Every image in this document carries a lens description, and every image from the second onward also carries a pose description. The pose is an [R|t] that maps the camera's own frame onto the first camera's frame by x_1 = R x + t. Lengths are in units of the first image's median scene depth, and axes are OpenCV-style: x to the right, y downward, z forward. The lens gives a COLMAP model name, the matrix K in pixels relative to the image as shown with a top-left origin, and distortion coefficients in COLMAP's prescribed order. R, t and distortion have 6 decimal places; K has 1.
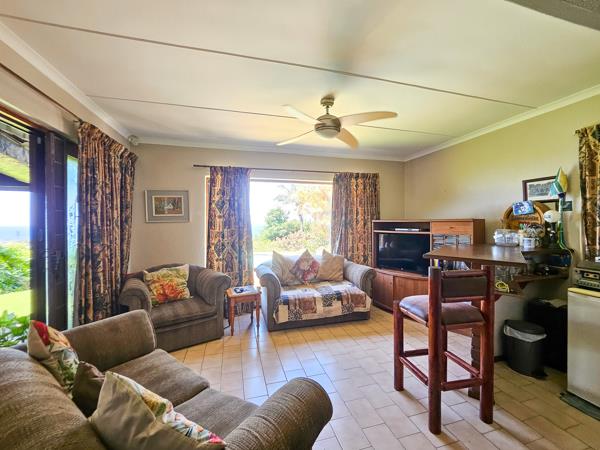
lens RADIAL K [[241.1, 0, 300.0], [0, 241.1, 225.0], [0, 0, 1]] dist [0.001034, 0.000127]
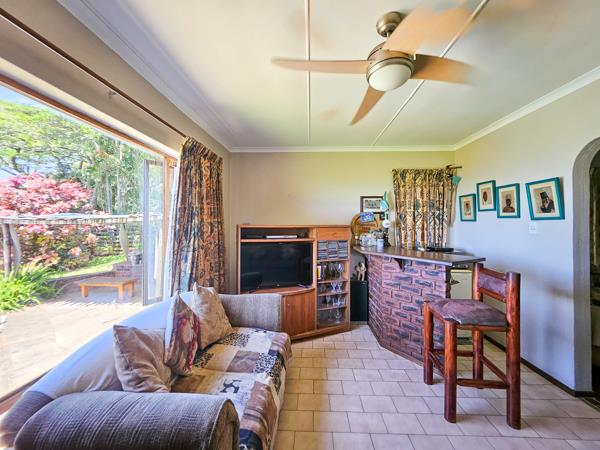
lens RADIAL K [[241.1, 0, 300.0], [0, 241.1, 225.0], [0, 0, 1]] dist [0.001034, 0.000127]
pose [[0.302802, 0.010366, 0.952997, -0.360537], [0.010802, 0.999839, -0.014307, -0.009505], [-0.952992, 0.014627, 0.302641, 0.755876]]
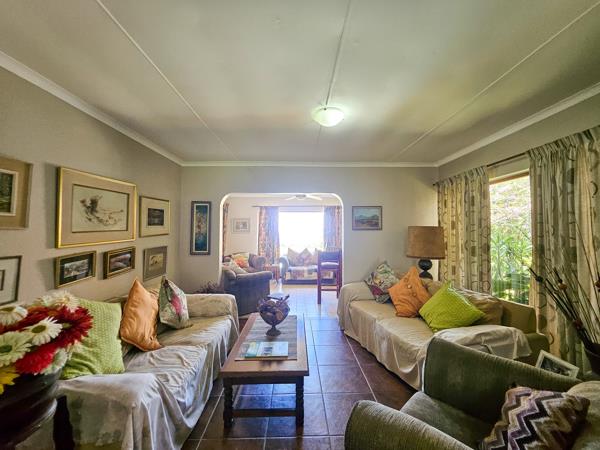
lens RADIAL K [[241.1, 0, 300.0], [0, 241.1, 225.0], [0, 0, 1]] dist [0.001034, 0.000127]
pose [[0.965887, -0.004303, -0.258927, 0.499157], [-0.005478, 0.999299, -0.037040, -0.008547], [0.258904, 0.037195, 0.965187, -0.905172]]
